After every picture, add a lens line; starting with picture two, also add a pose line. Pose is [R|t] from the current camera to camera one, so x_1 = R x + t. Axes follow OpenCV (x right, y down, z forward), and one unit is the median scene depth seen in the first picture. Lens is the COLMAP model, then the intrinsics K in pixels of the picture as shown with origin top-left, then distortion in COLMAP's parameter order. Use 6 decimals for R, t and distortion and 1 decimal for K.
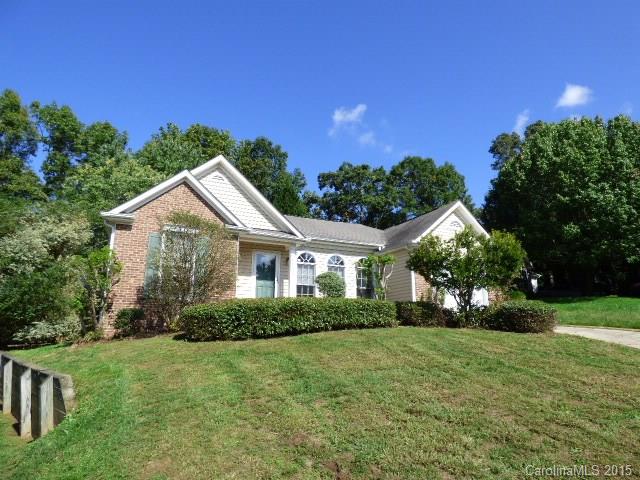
lens RADIAL K [[388.1, 0, 321.3], [0, 388.1, 239.5], [0, 0, 1]] dist [-0.015124, -0.000016]
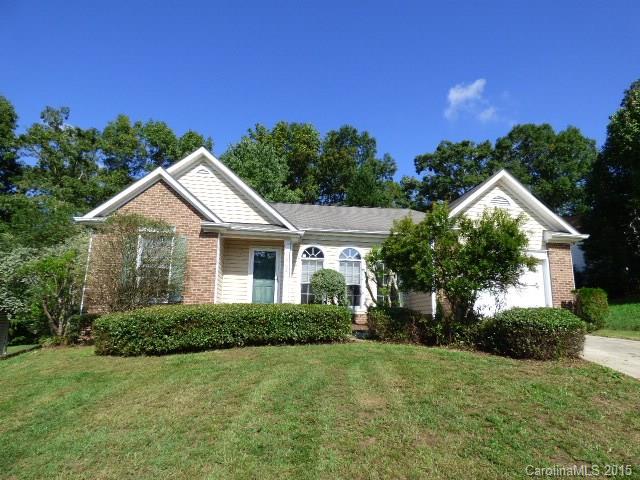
lens RADIAL K [[388.1, 0, 321.3], [0, 388.1, 239.5], [0, 0, 1]] dist [-0.015124, -0.000016]
pose [[0.949845, -0.048873, -0.308878, 0.252870], [0.056511, 0.998277, 0.015824, 0.005019], [0.307572, -0.032486, 0.950970, 0.168410]]
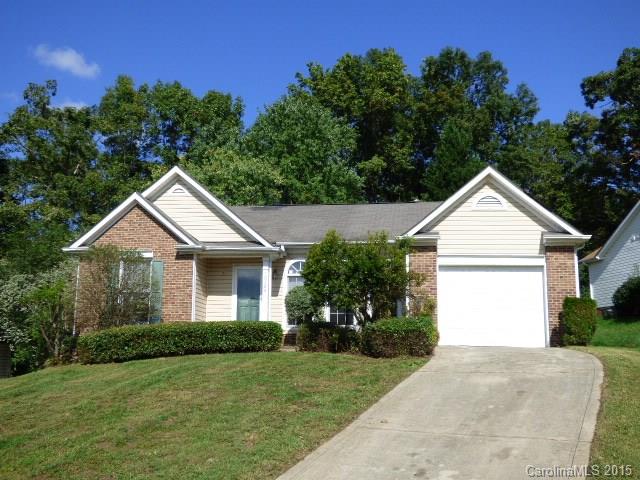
lens RADIAL K [[688.4, 0, 320.0], [0, 688.4, 240.0], [0, 0, 1]] dist [-0.002792, 0.003611]
pose [[0.846470, -0.092111, -0.524408, 0.746928], [0.119767, 0.992621, 0.018970, -0.031606], [0.518791, -0.078864, 0.851256, -0.184633]]
